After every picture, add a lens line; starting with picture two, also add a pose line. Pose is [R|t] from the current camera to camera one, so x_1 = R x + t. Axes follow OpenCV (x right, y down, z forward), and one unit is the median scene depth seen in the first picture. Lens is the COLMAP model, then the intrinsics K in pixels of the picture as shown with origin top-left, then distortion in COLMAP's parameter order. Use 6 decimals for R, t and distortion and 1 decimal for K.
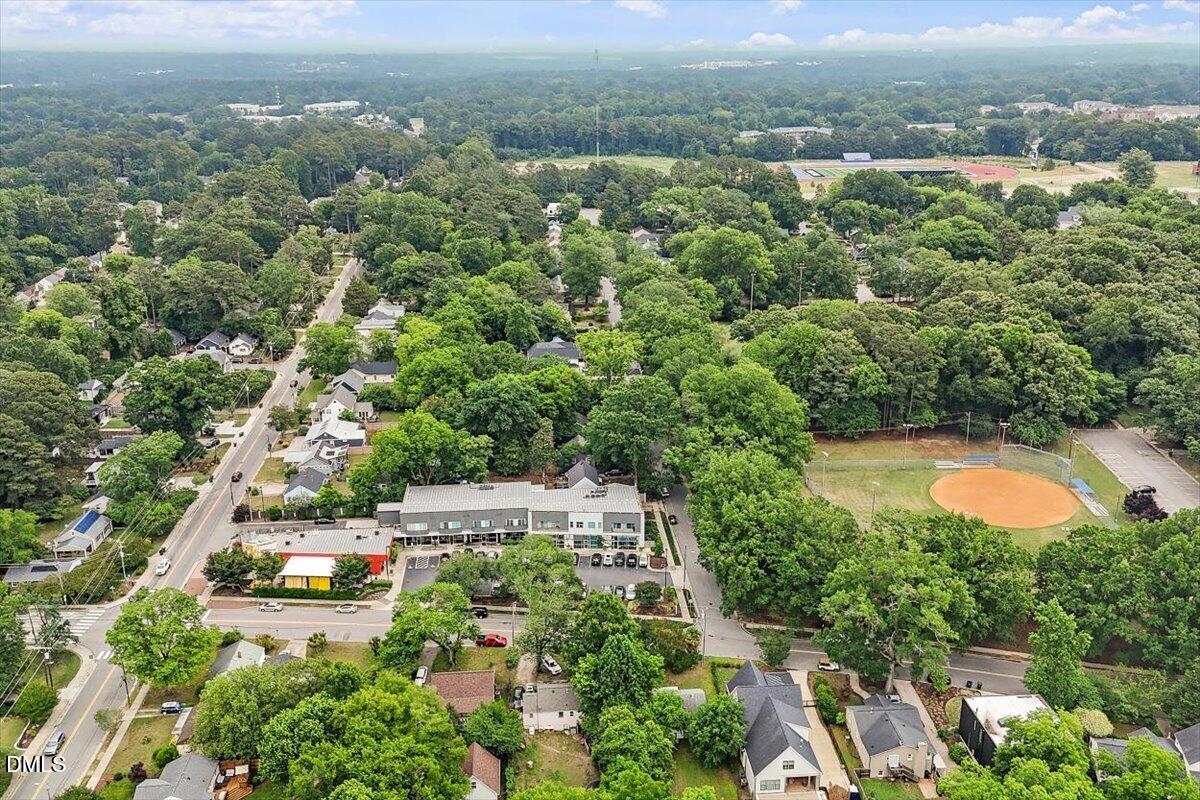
lens RADIAL K [[1036.4, 0, 600.0], [0, 1036.4, 400.0], [0, 0, 1]] dist [0.073375, -0.053786]
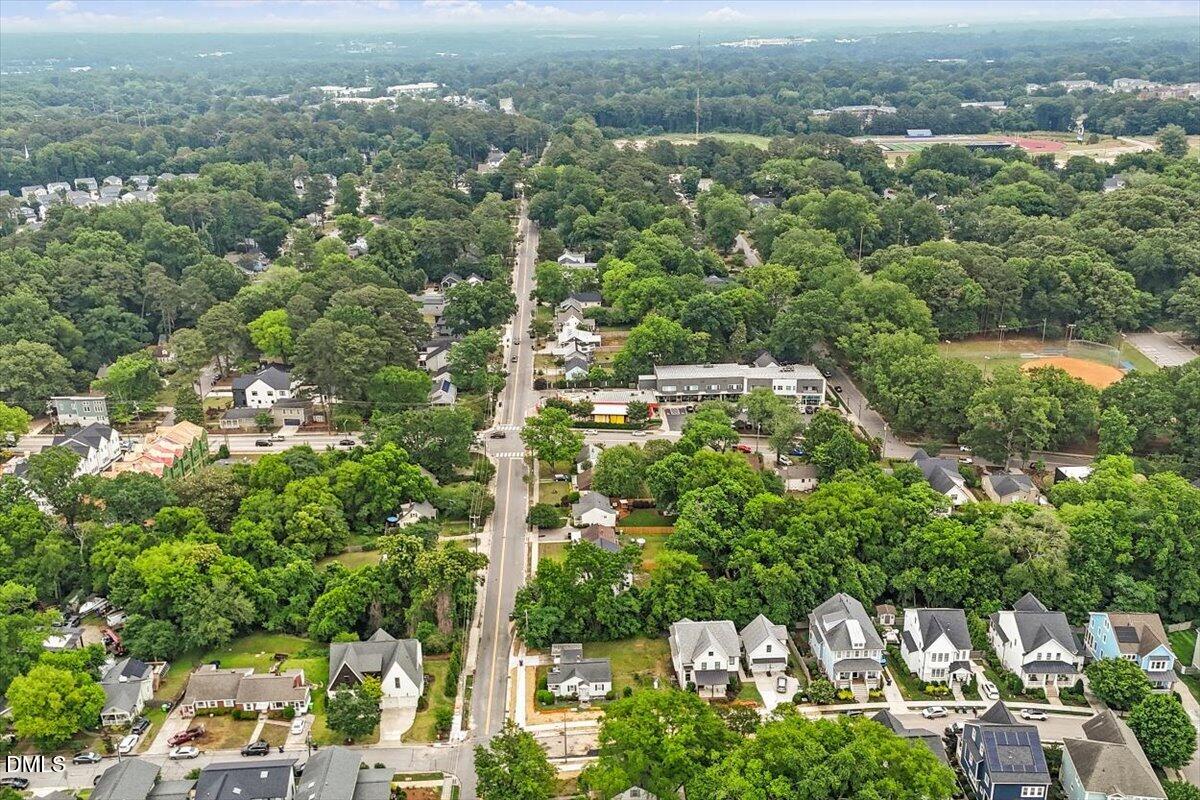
lens RADIAL K [[1036.4, 0, 600.0], [0, 1036.4, 400.0], [0, 0, 1]] dist [0.073375, -0.053786]
pose [[0.999712, 0.001224, -0.023983, -0.147011], [-0.000730, 0.999787, 0.020622, 0.066035], [0.024003, -0.020599, 0.999500, -0.292732]]
